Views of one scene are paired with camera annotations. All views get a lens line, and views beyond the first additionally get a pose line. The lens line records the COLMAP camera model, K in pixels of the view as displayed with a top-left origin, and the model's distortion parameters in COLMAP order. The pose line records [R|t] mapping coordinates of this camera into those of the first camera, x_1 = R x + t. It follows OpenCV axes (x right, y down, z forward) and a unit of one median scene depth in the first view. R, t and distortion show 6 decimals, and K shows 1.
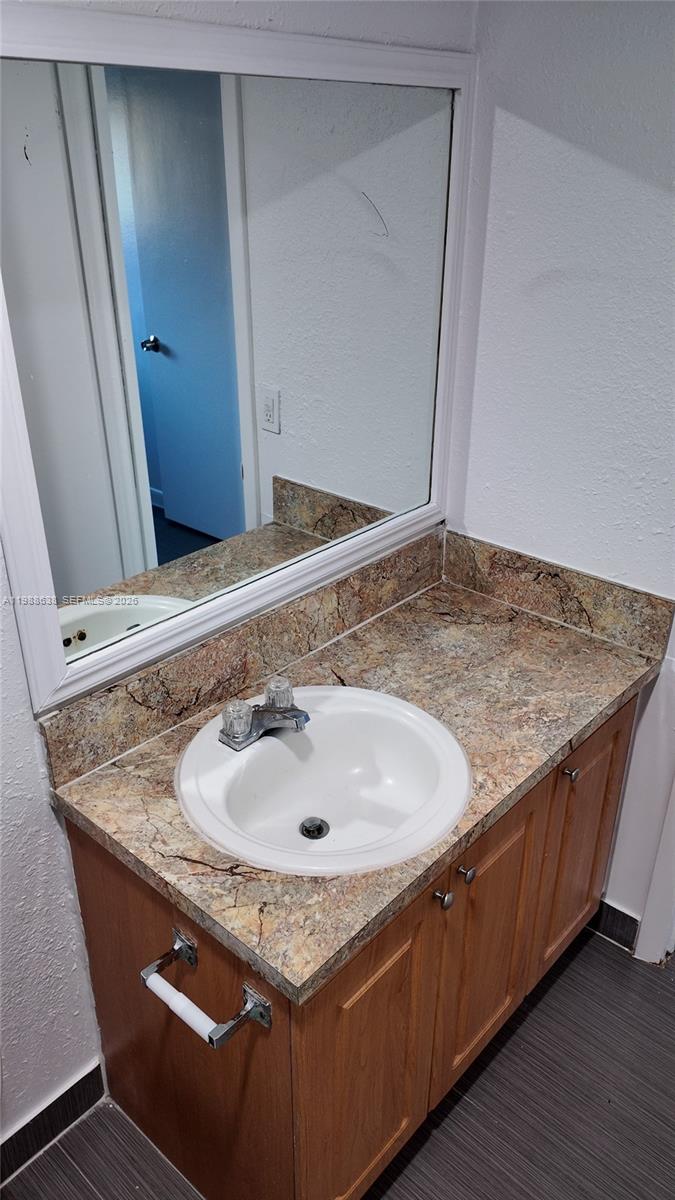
lens RADIAL K [[868.6, 0, 340.4], [0, 868.6, 602.3], [0, 0, 1]] dist [0.135864, -0.213103]
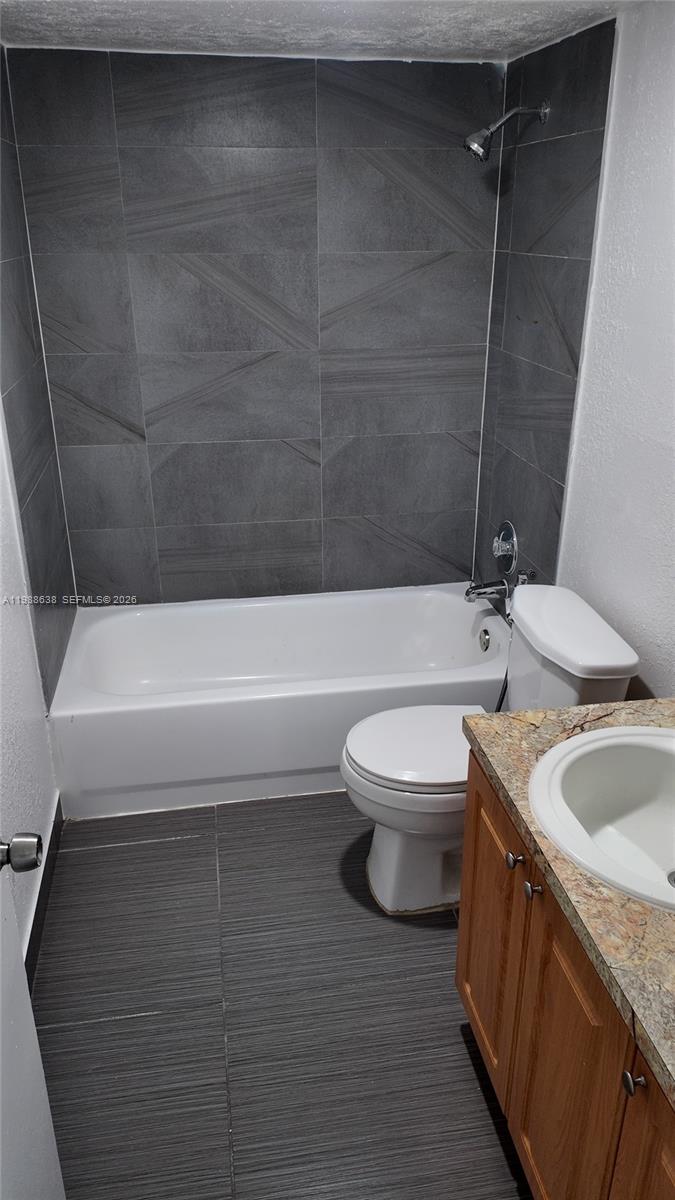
lens RADIAL K [[868.6, 0, 340.4], [0, 868.6, 602.3], [0, 0, 1]] dist [0.135864, -0.213103]
pose [[-0.622097, 0.307842, -0.719881, 0.867668], [-0.367795, 0.696789, 0.615802, -0.442394], [0.691175, 0.647857, -0.320247, 0.918308]]
